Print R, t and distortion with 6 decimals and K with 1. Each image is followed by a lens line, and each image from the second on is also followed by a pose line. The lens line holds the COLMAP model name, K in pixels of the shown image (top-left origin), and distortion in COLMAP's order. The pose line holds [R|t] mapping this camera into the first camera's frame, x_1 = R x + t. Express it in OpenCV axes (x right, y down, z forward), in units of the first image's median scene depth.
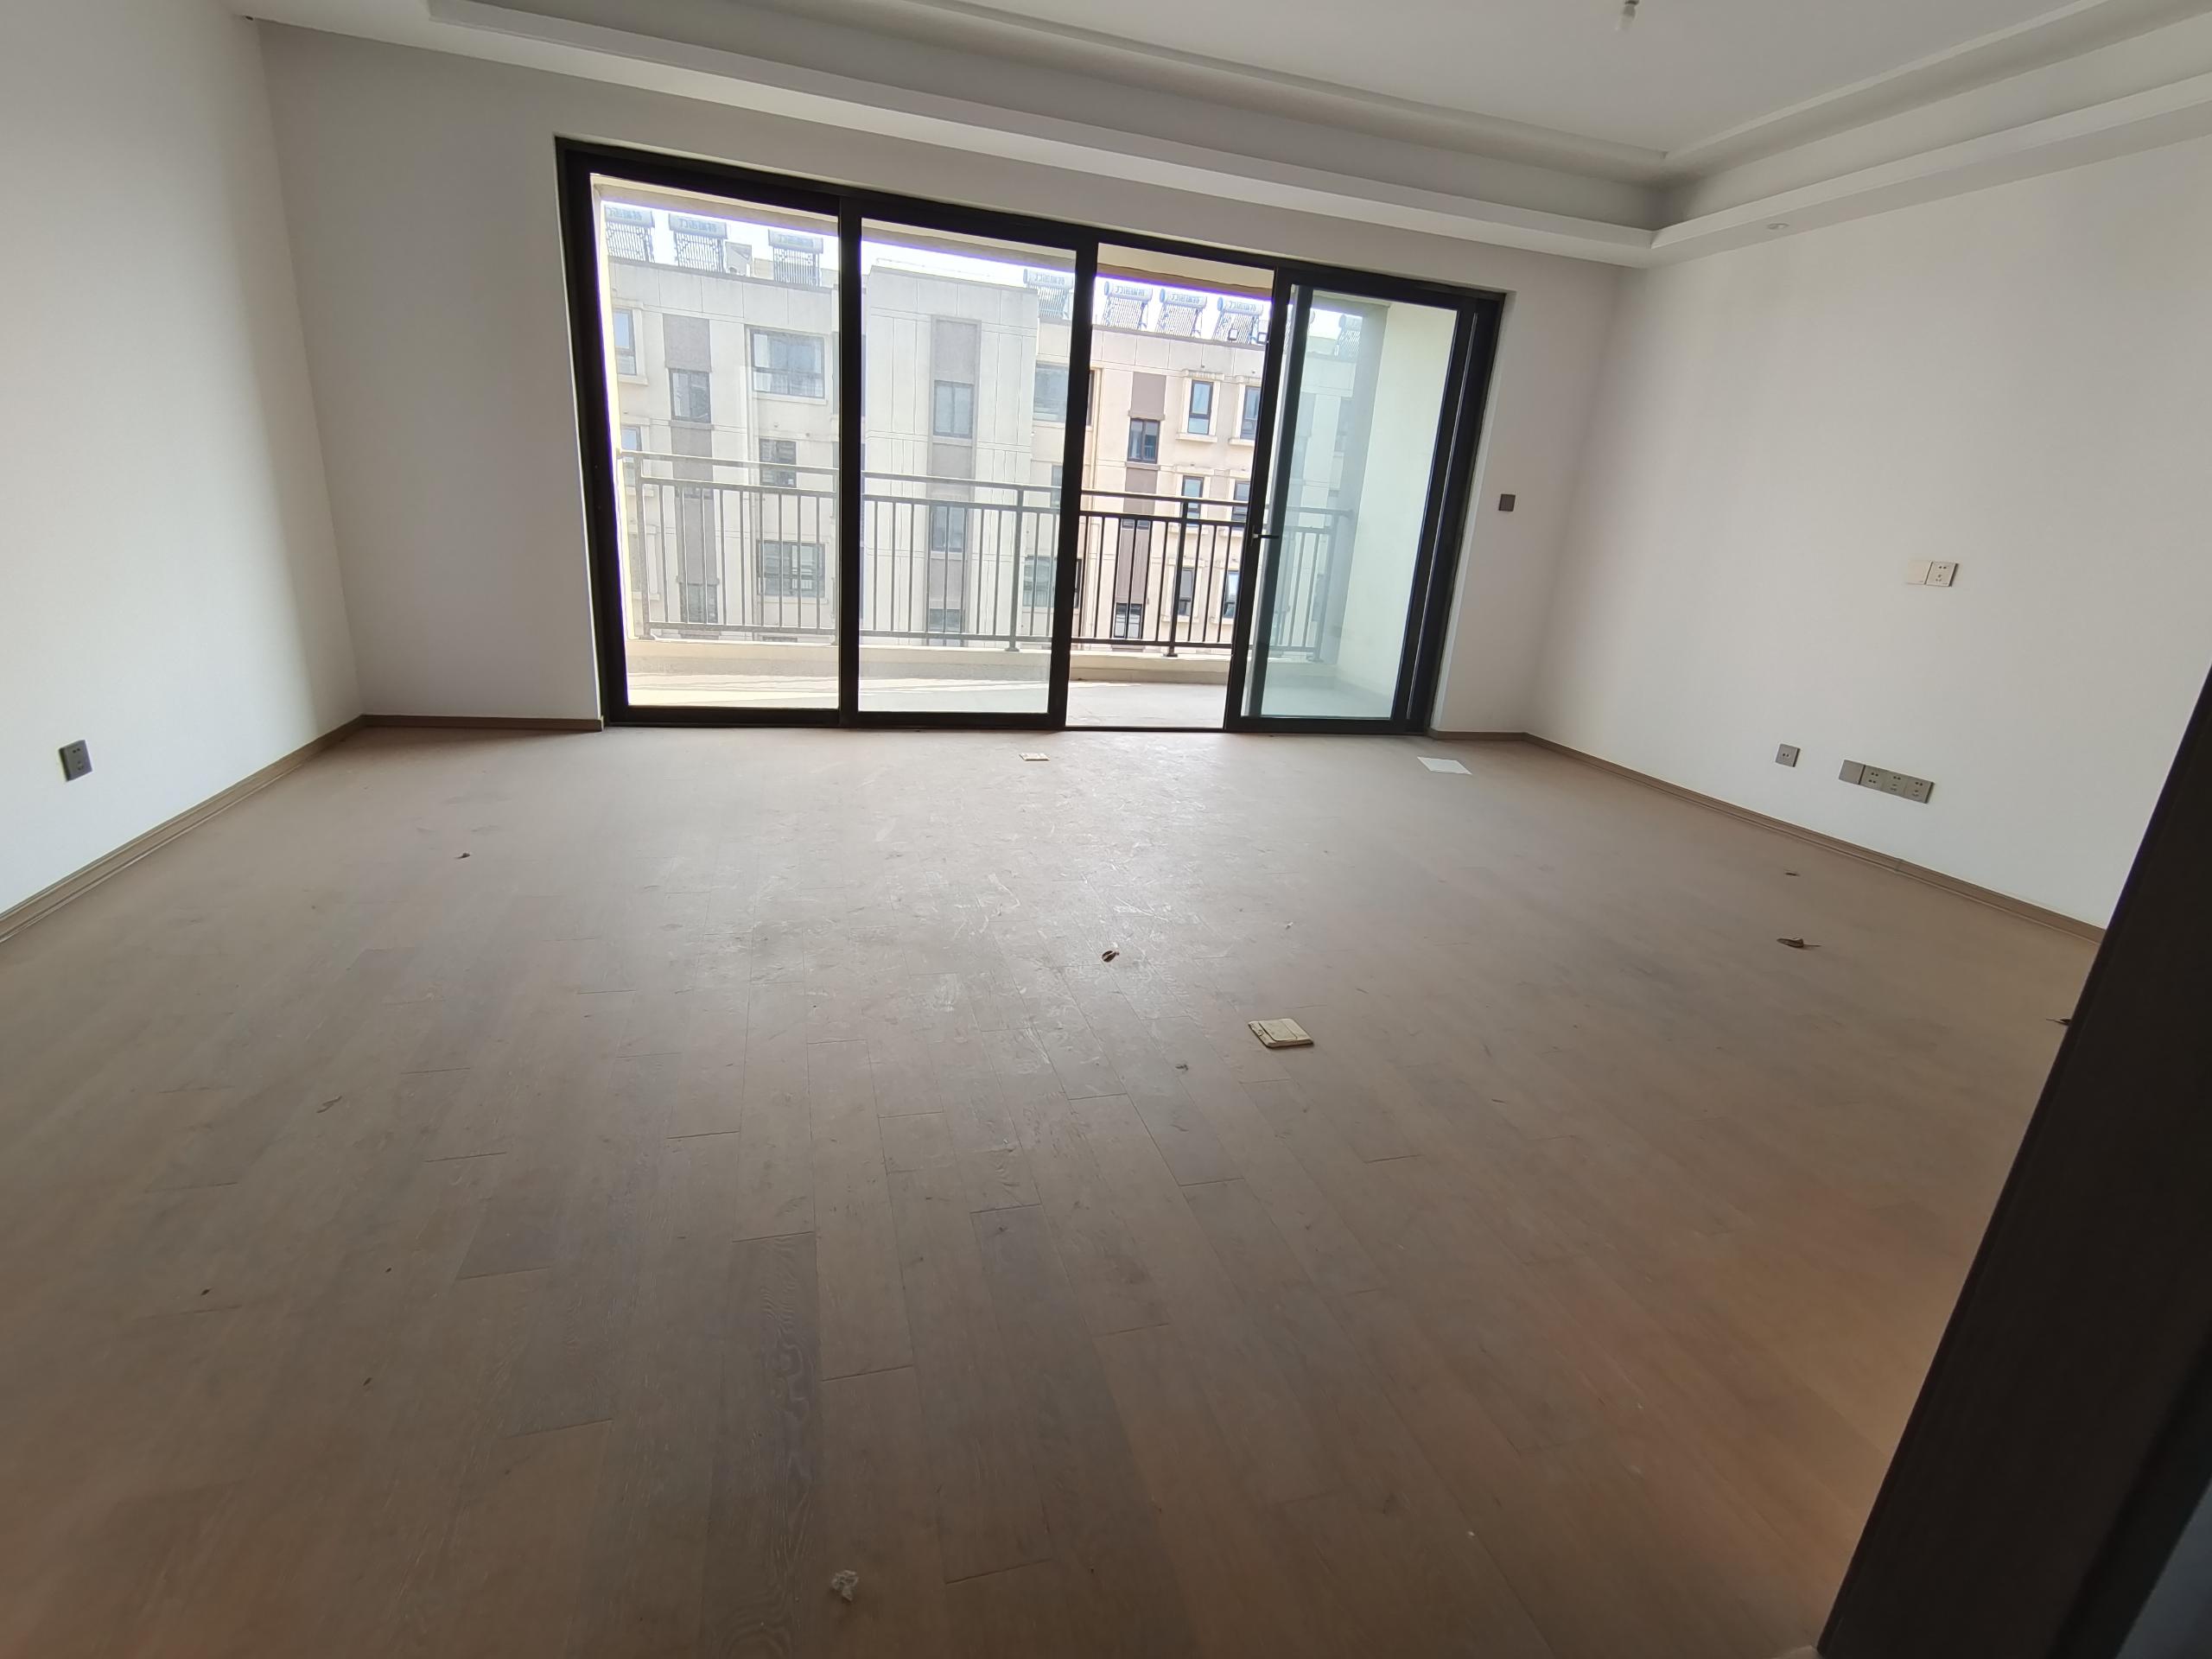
lens RADIAL K [[1015.4, 0, 1122.8], [0, 1015.4, 839.4], [0, 0, 1]] dist [-0.018896, 0.036154]
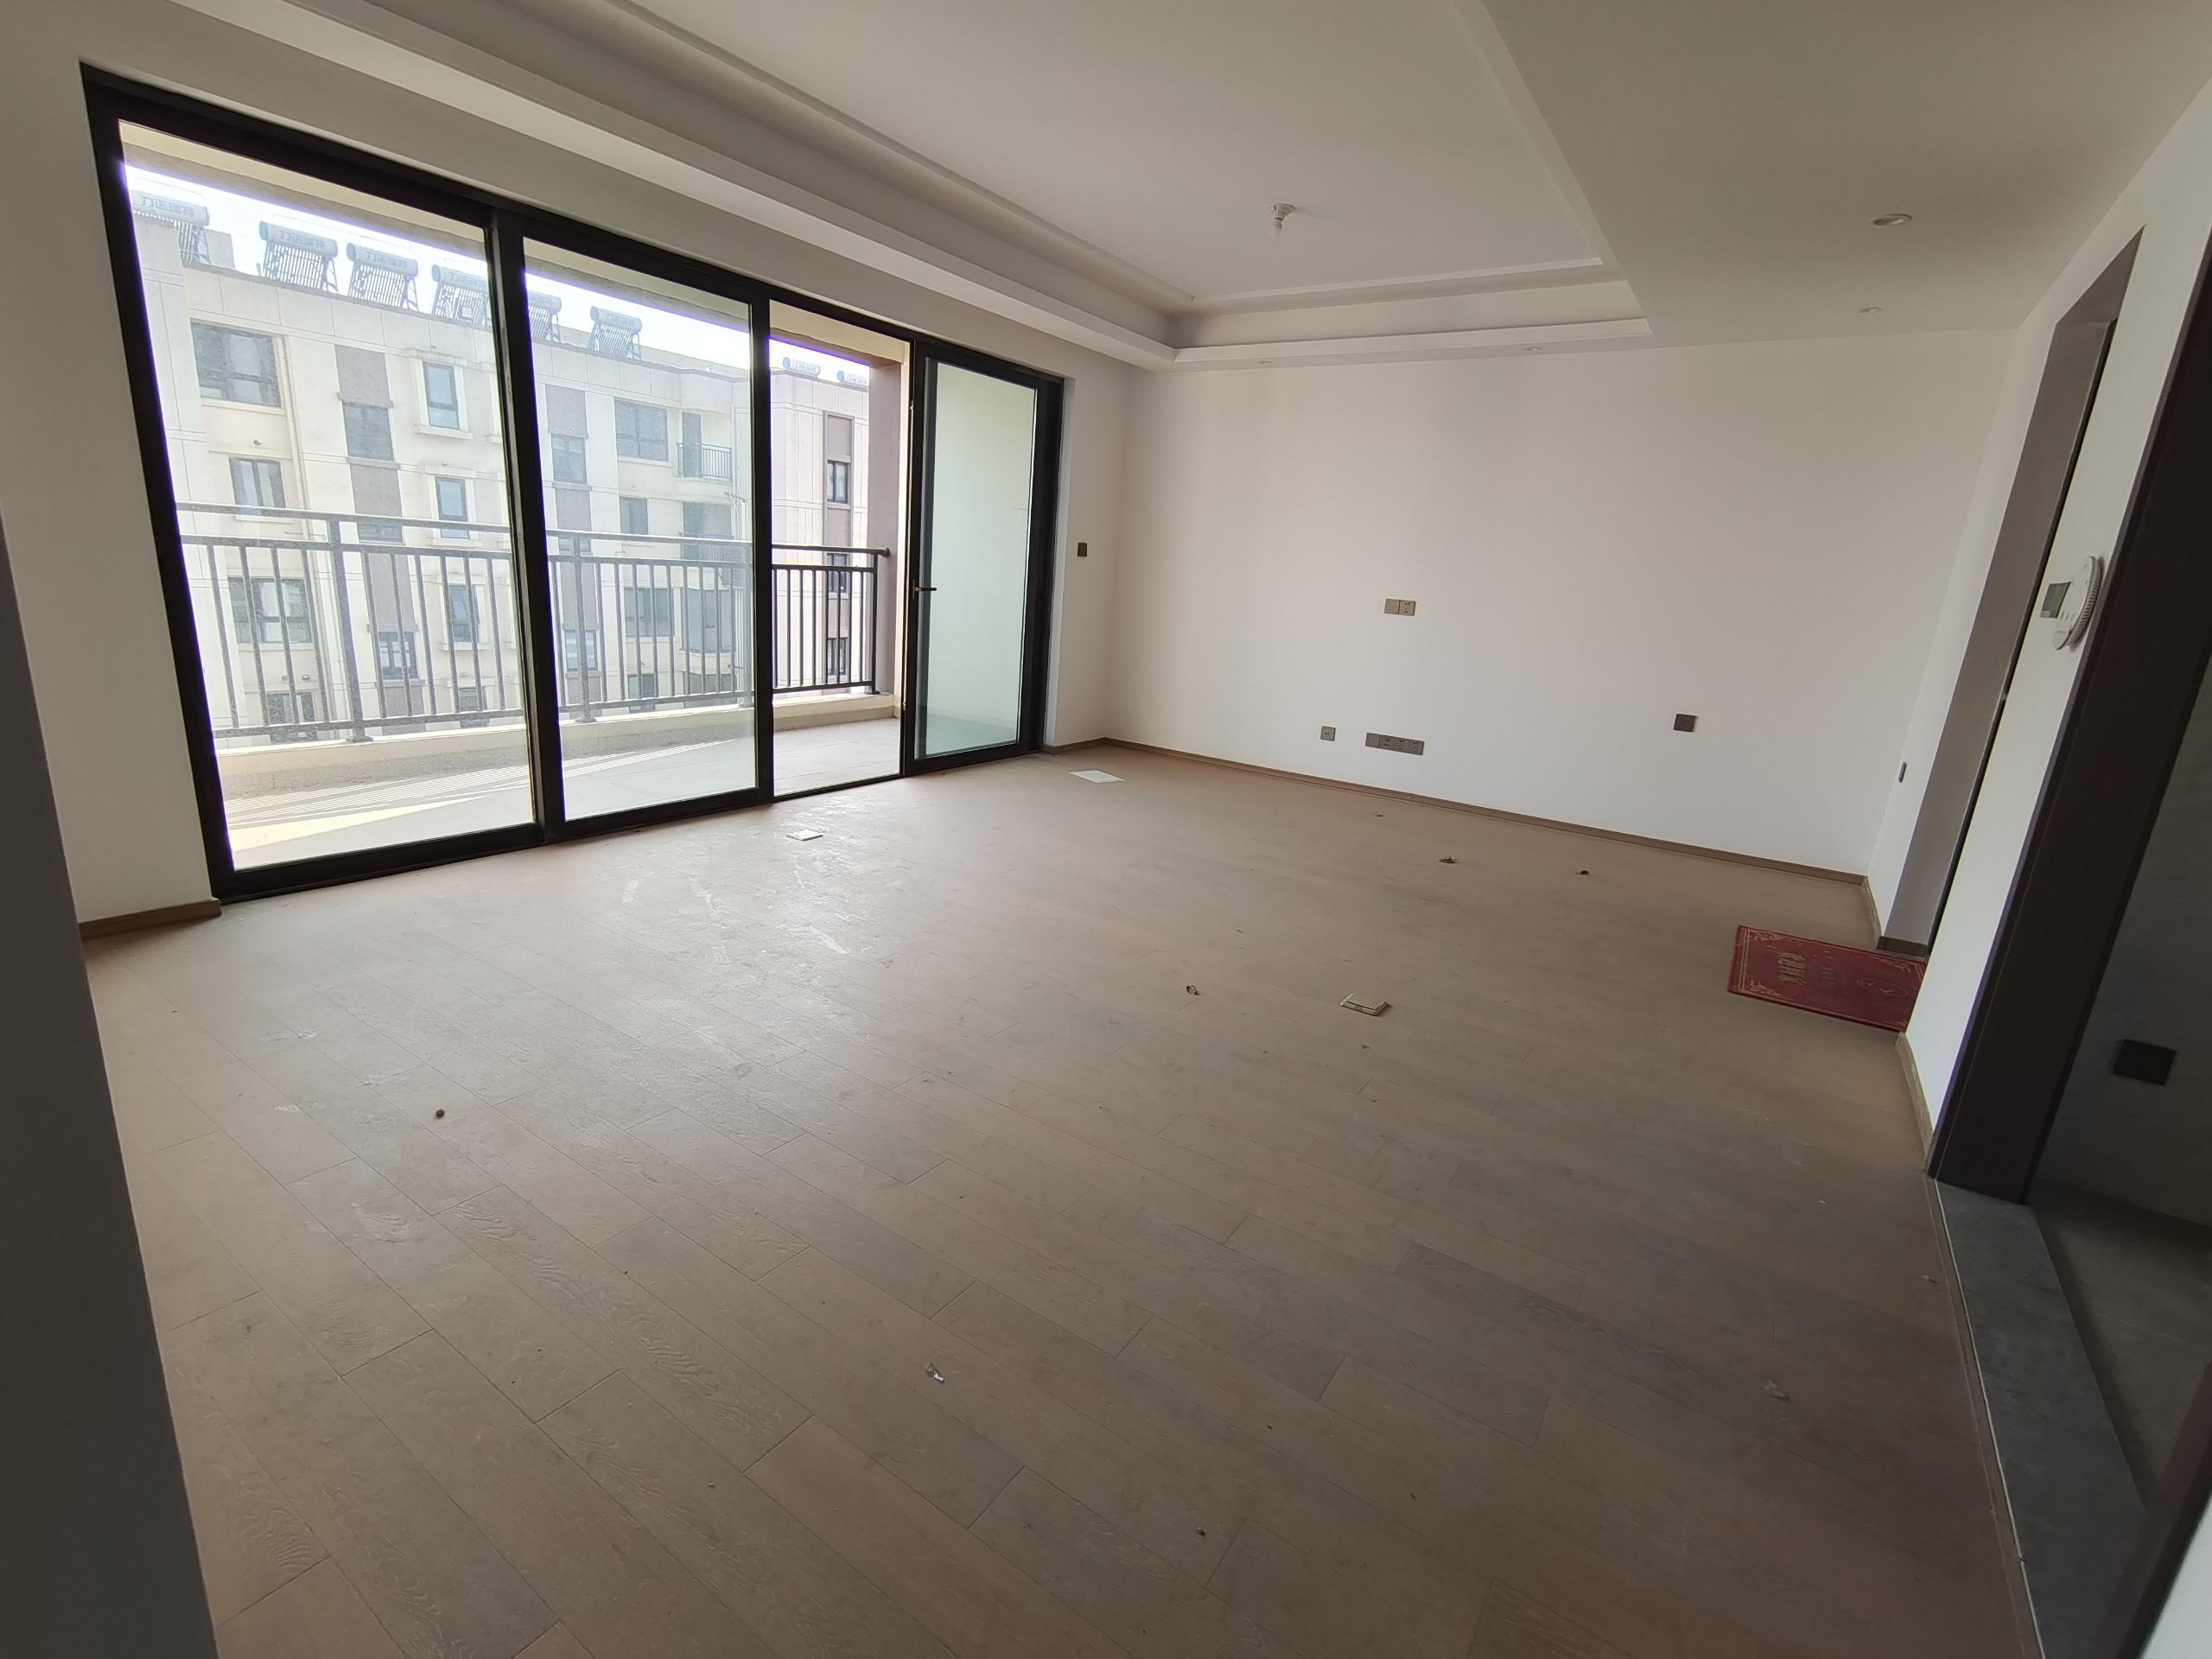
lens RADIAL K [[1023.6, 0, 1087.9], [0, 1023.6, 822.2], [0, 0, 1]] dist [0.032820, 0.001412]
pose [[0.780076, -0.179255, 0.599458, -0.415860], [0.189699, 0.980745, 0.046415, -0.079595], [-0.596235, 0.077509, 0.799060, 0.061980]]
